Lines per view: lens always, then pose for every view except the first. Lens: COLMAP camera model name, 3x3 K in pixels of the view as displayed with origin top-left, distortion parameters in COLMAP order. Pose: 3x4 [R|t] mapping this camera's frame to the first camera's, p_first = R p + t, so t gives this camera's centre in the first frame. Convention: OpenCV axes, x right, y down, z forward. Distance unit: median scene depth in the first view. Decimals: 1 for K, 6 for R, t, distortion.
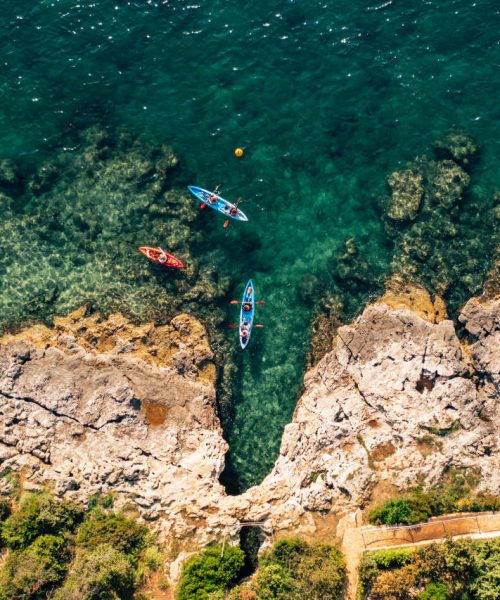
lens RADIAL K [[3129.2, 0, 249.9], [0, 3129.2, 300.2], [0, 0, 1]] dist [0.298409, 0.000000]
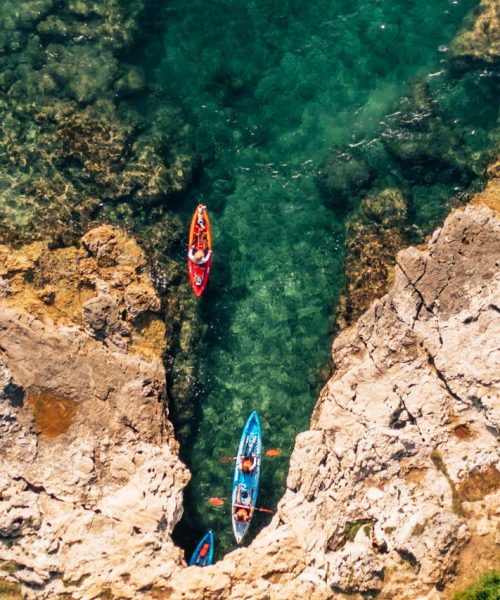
lens RADIAL K [[3129.2, 0, 251.6], [0, 3129.2, 298.8], [0, 0, 1]] dist [0.298409, 0.000000]
pose [[0.999999, 0.000626, 0.000924, 0.003115], [-0.000657, 0.999402, 0.034558, -0.001460], [-0.000901, -0.034558, 0.999402, 0.471668]]
